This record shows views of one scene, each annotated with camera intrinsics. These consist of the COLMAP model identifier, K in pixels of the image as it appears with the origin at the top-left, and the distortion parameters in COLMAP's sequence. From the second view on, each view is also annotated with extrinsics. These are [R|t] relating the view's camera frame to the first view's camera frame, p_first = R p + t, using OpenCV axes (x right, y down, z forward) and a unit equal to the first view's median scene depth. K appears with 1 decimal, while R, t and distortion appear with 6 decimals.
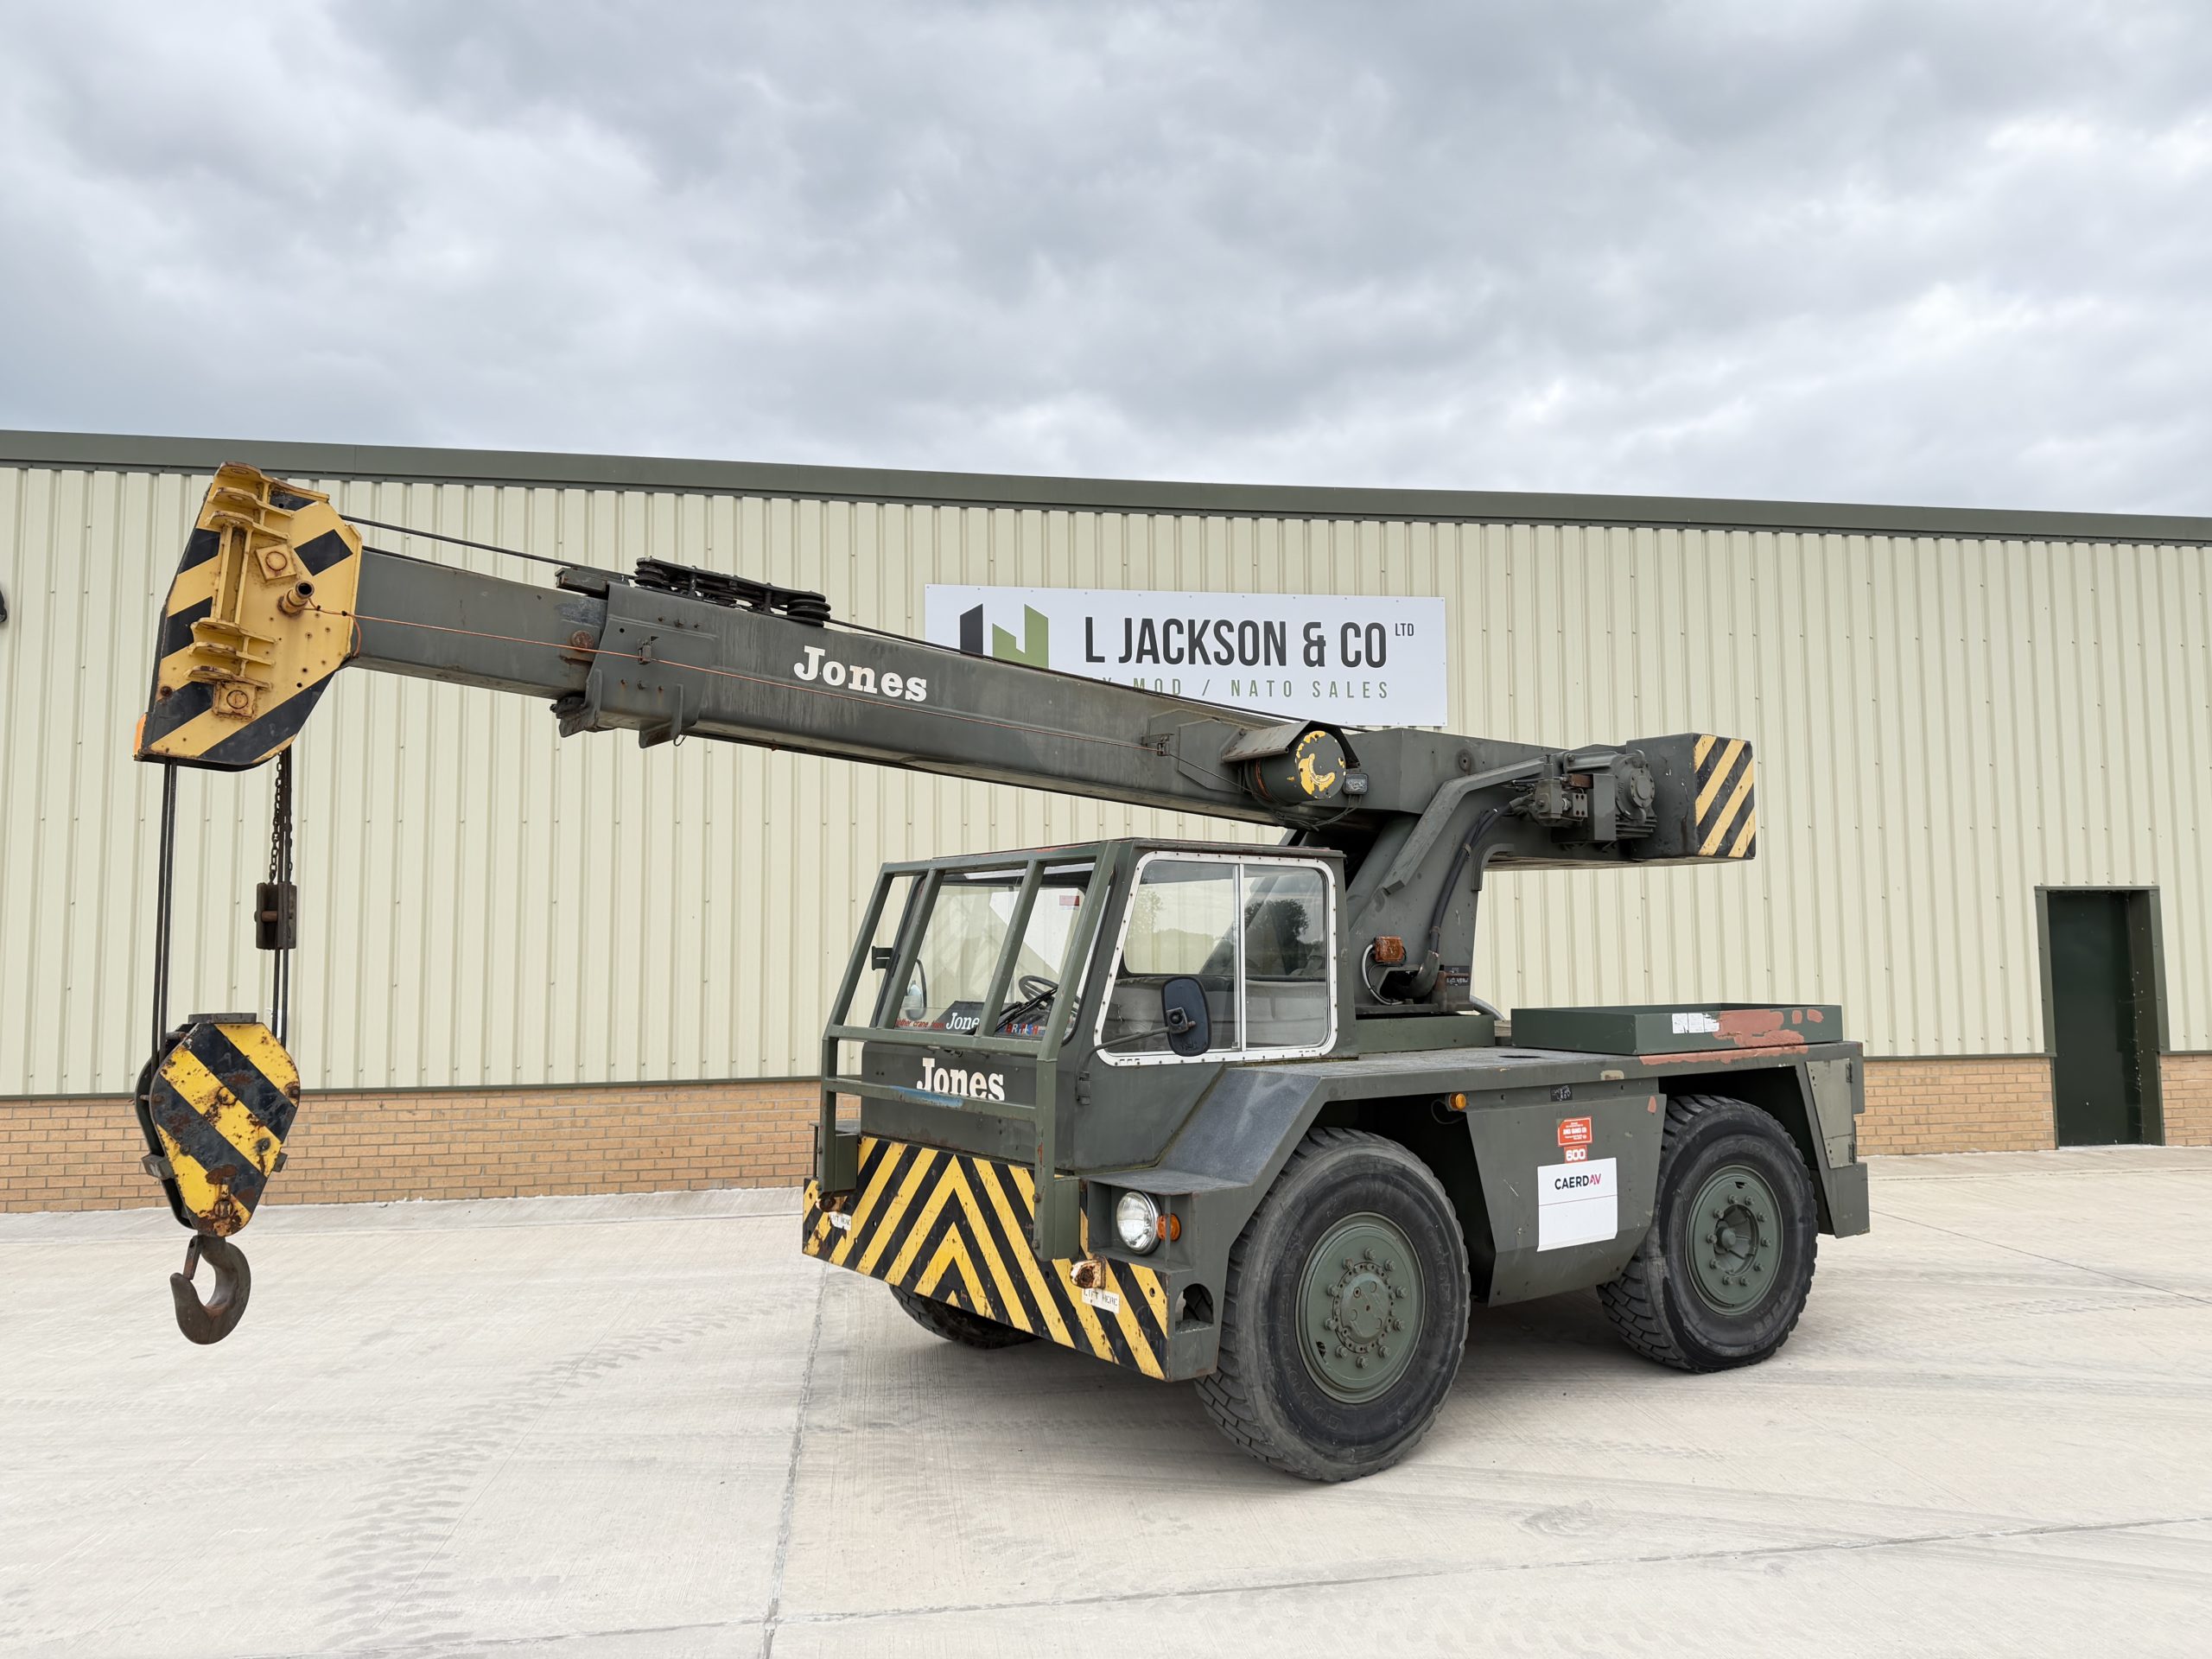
lens RADIAL K [[1543.8, 0, 1111.6], [0, 1543.8, 831.3], [0, 0, 1]] dist [0.174433, -0.335384]
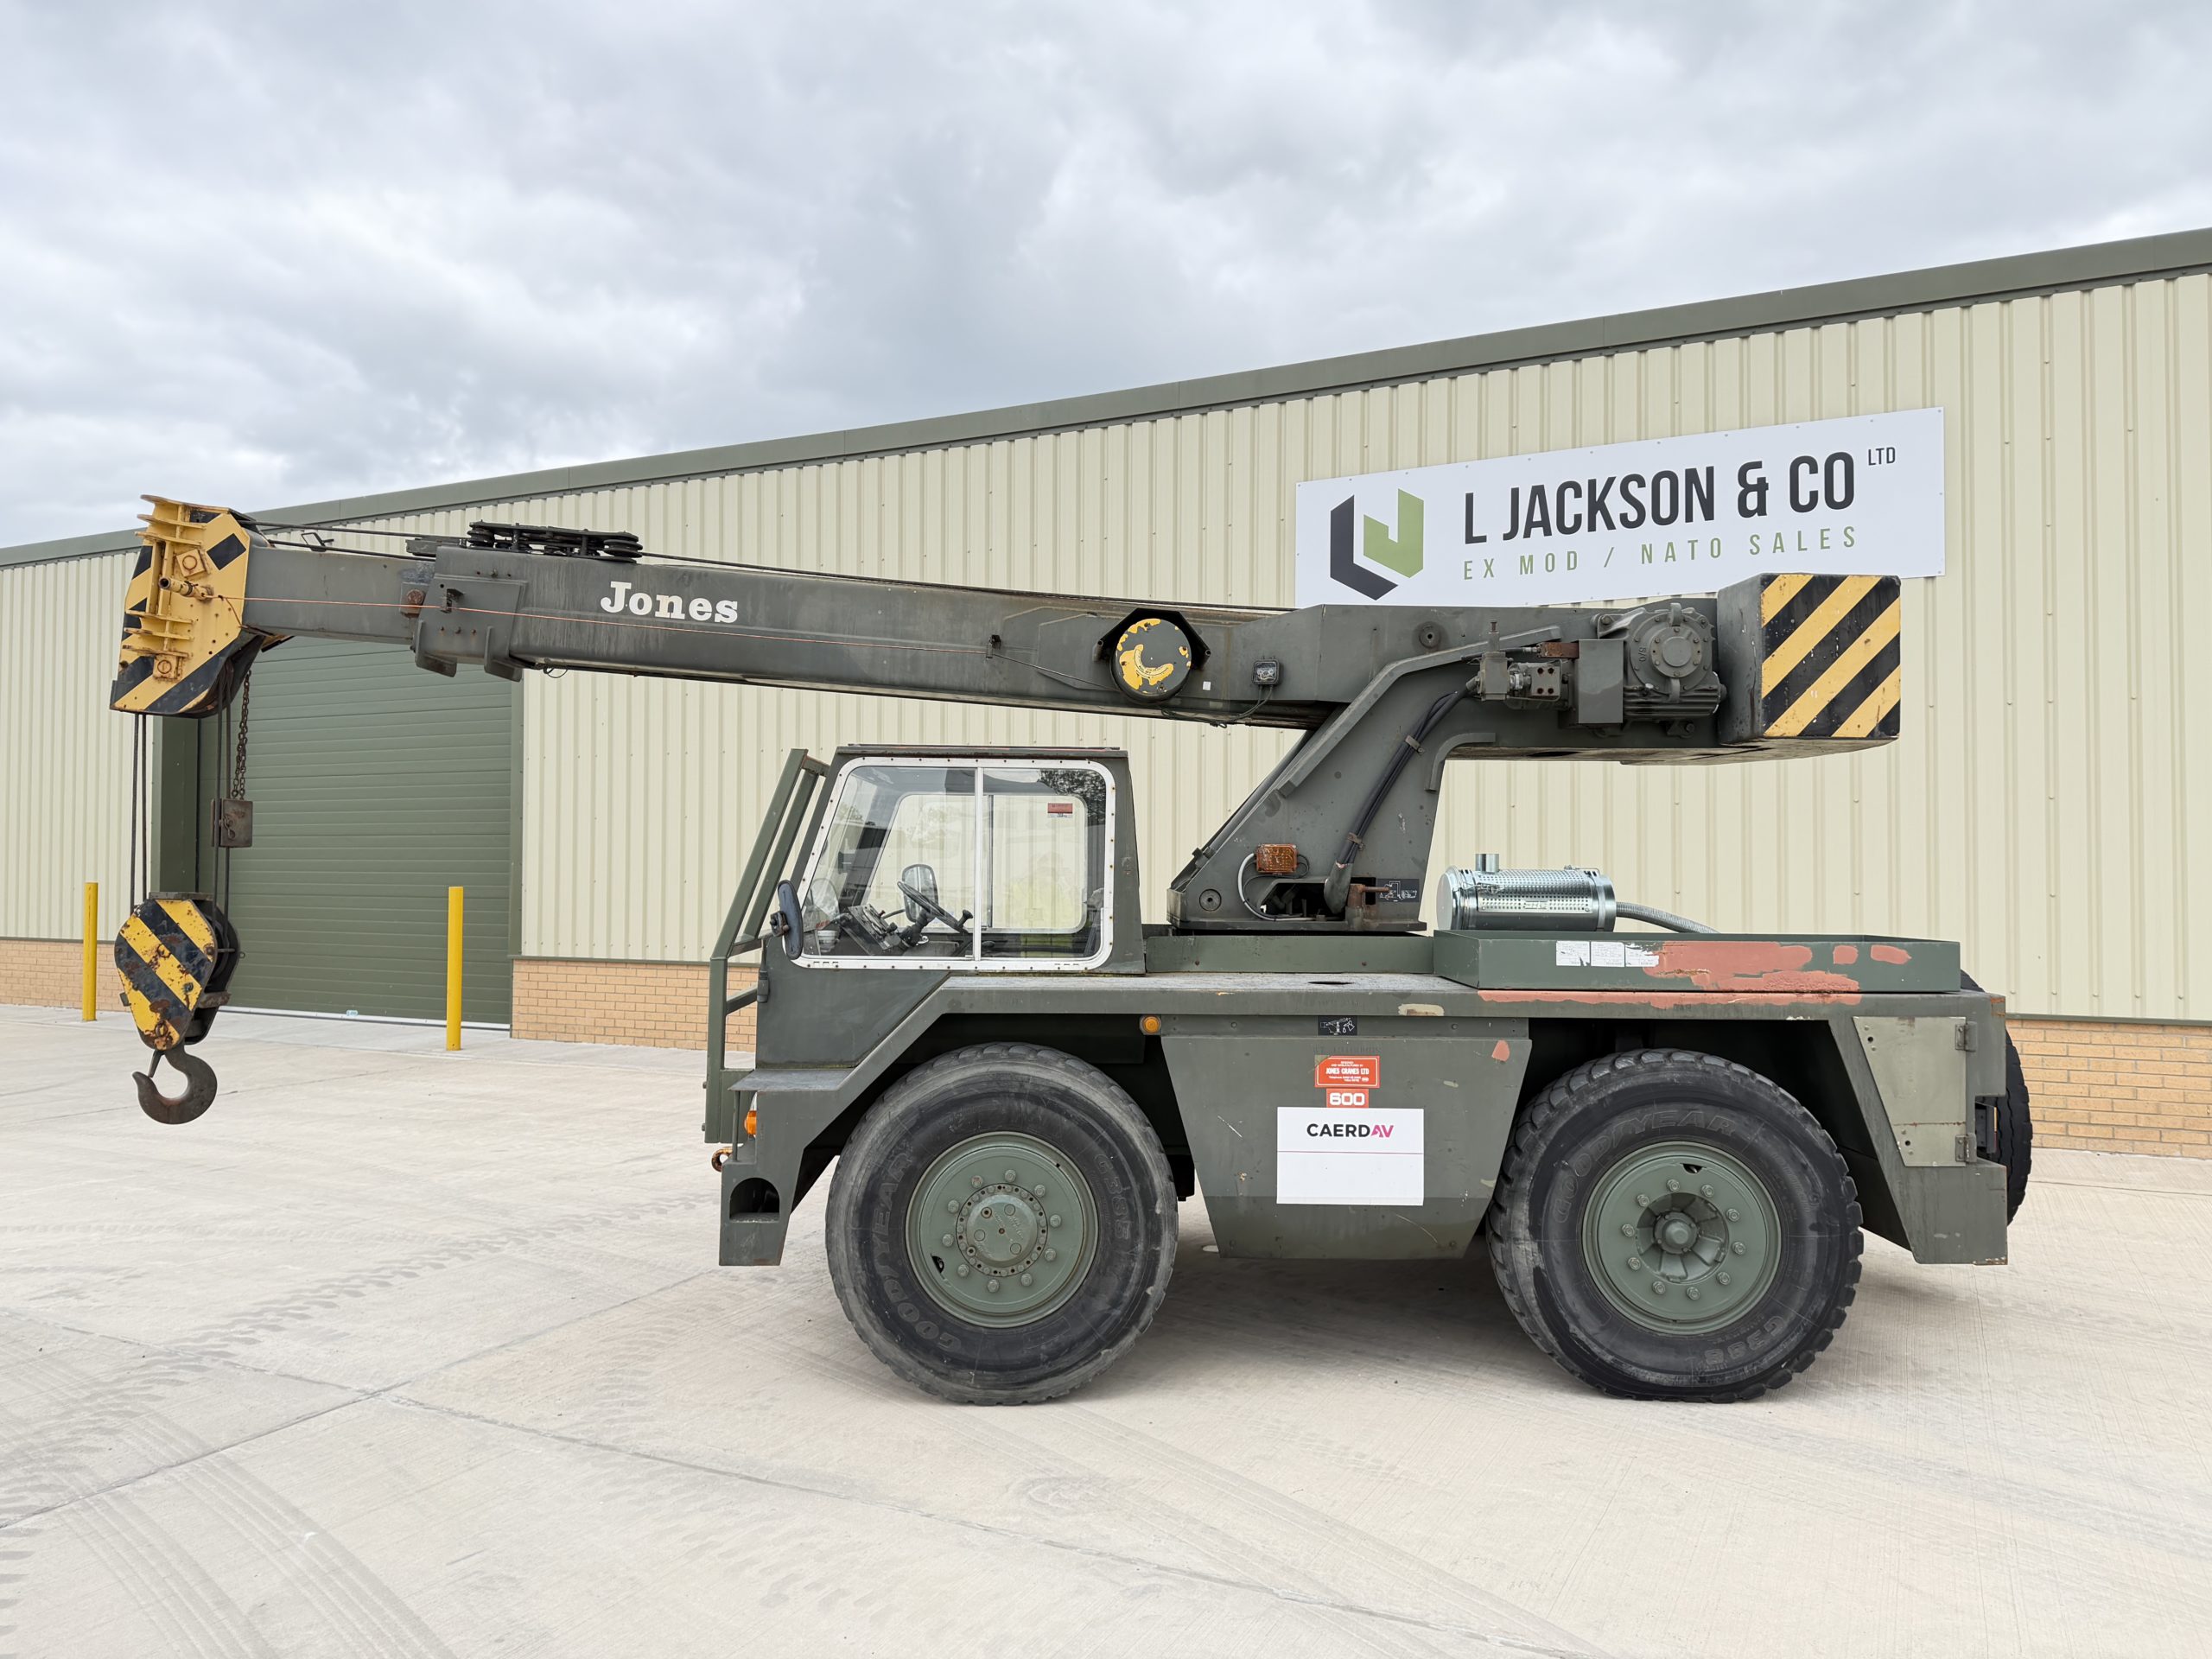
lens RADIAL K [[1534.9, 0, 1106.0], [0, 1534.9, 829.5], [0, 0, 1]] dist [0.203795, -0.389158]
pose [[0.818377, -0.001589, -0.574679, 0.367137], [0.033782, 0.998400, 0.045346, 0.009847], [0.573687, -0.056524, 0.817122, 0.136017]]
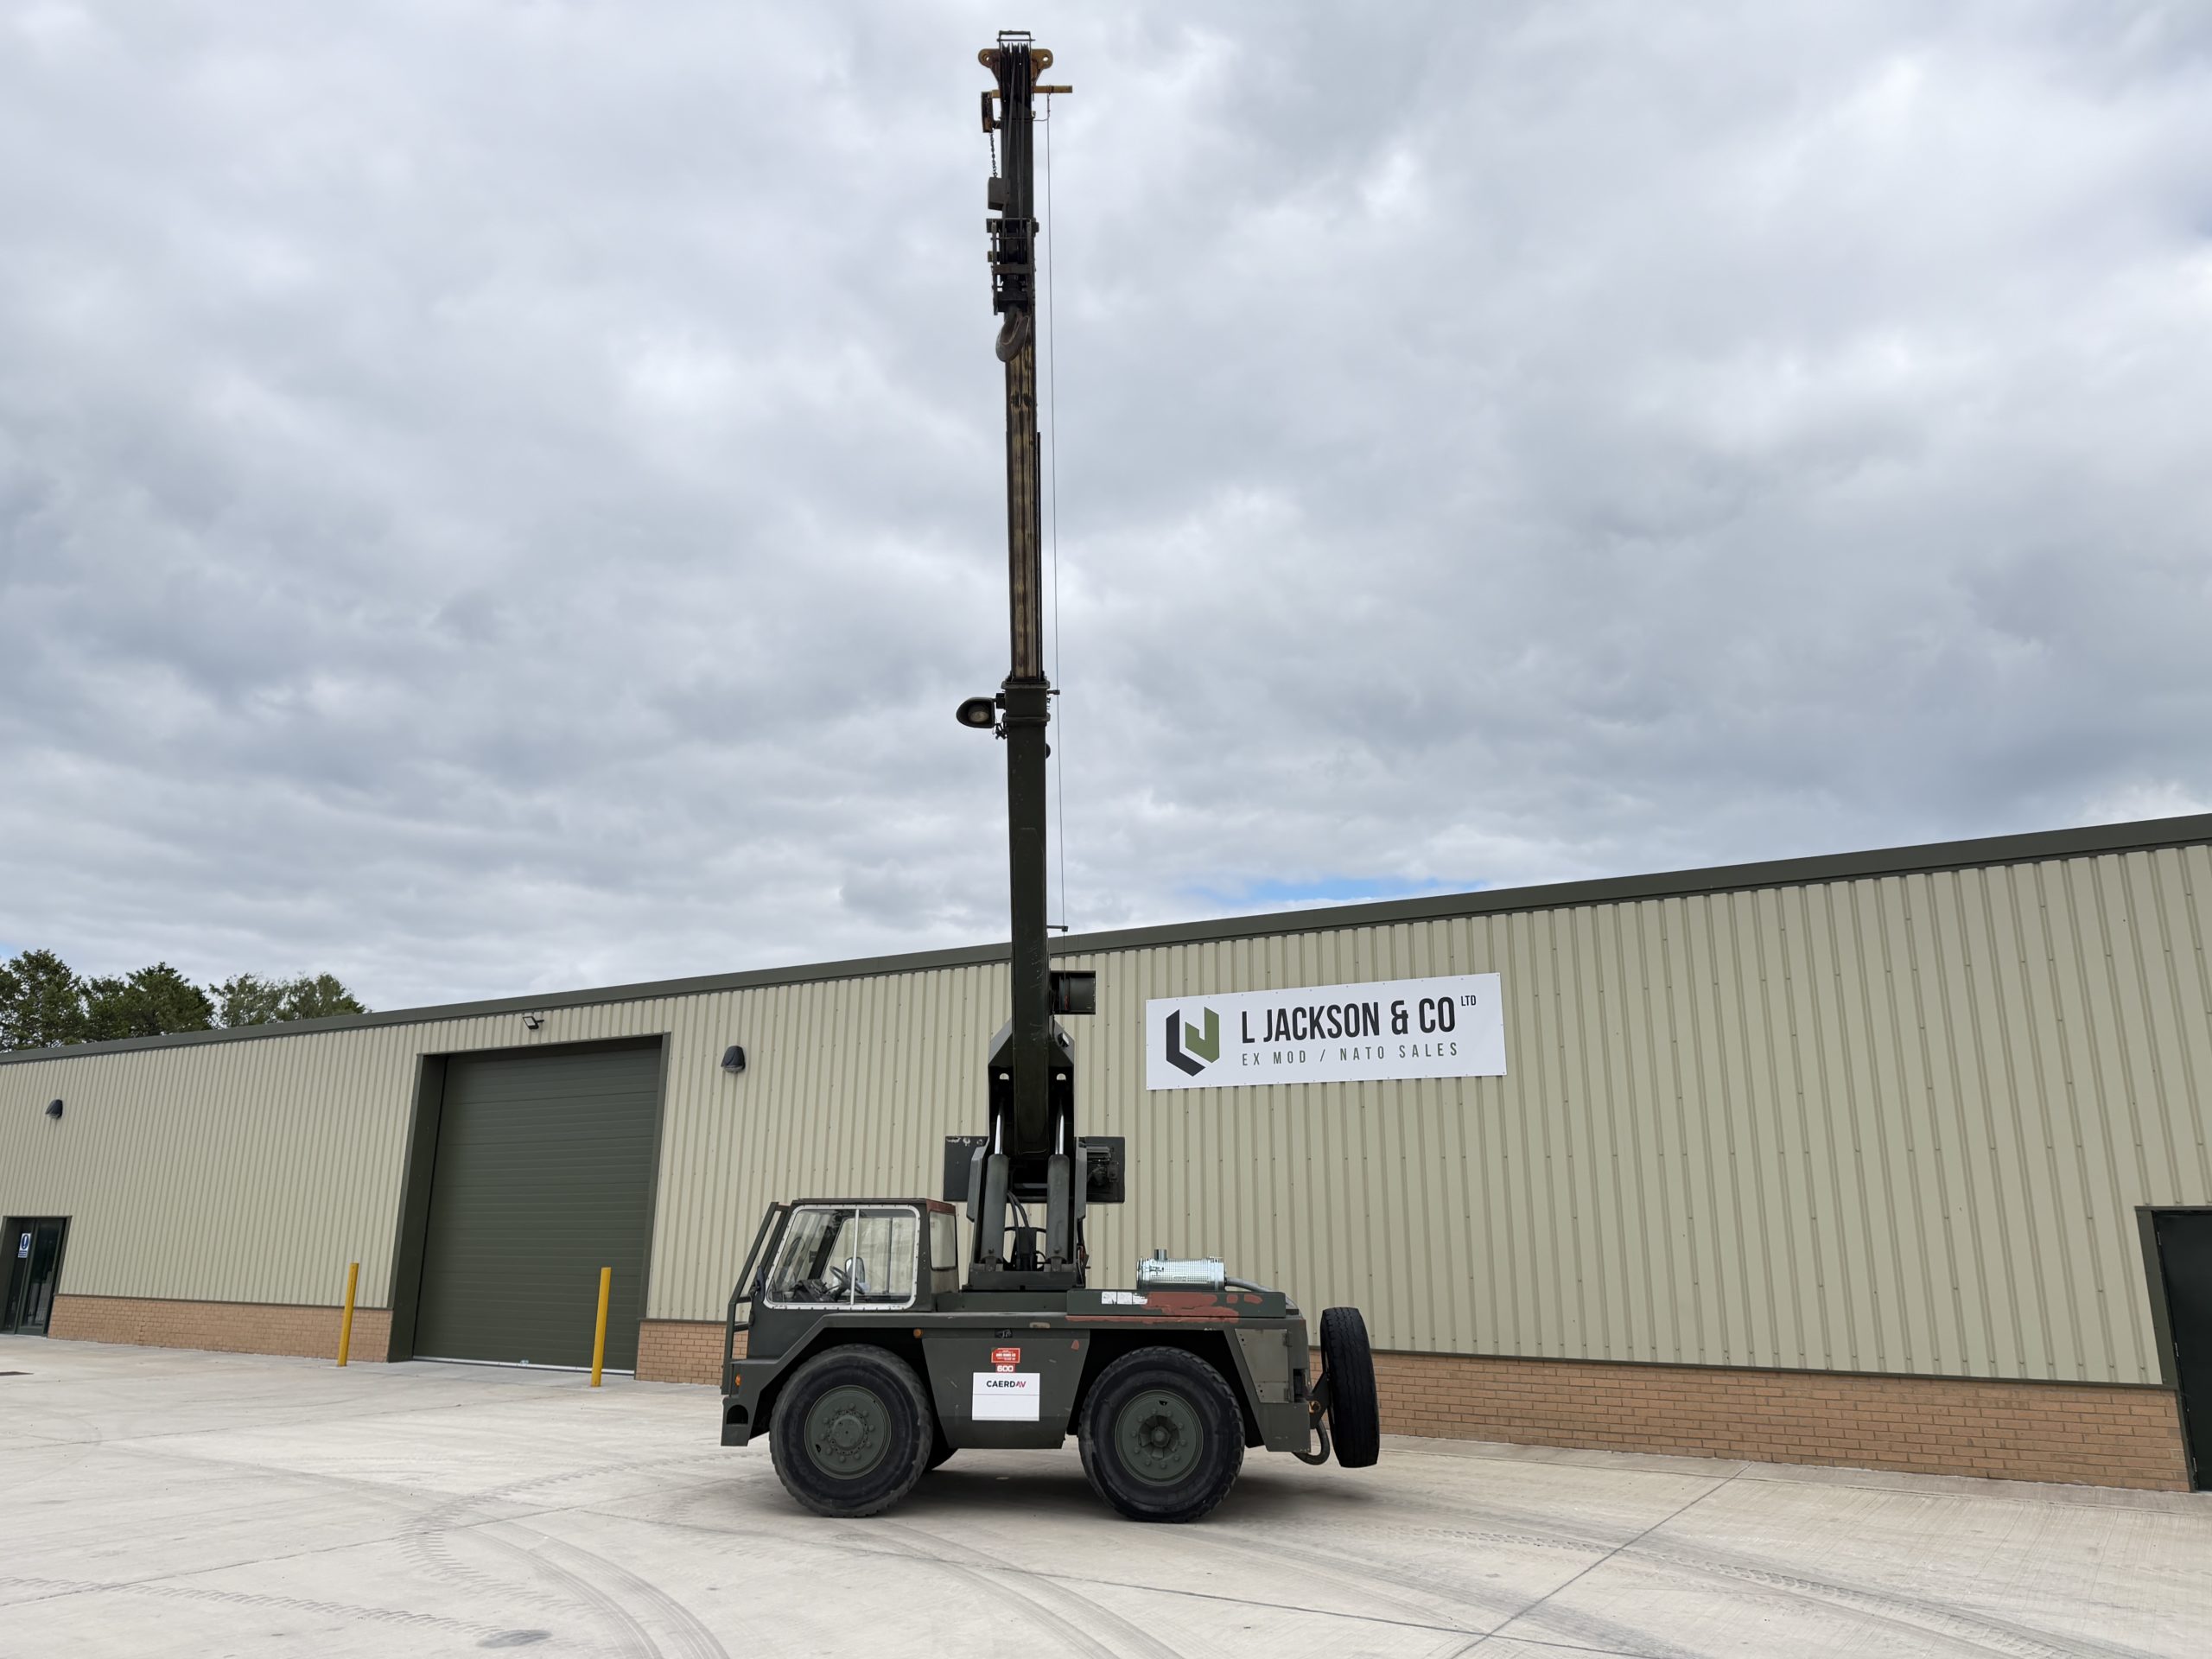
lens RADIAL K [[1536.9, 0, 1099.4], [0, 1536.9, 852.7], [0, 0, 1]] dist [0.185592, -0.362549]
pose [[0.764411, -0.142787, -0.628719, 0.890328], [0.034711, 0.982867, -0.181016, -0.030588], [0.643794, 0.116547, 0.756271, -0.216245]]
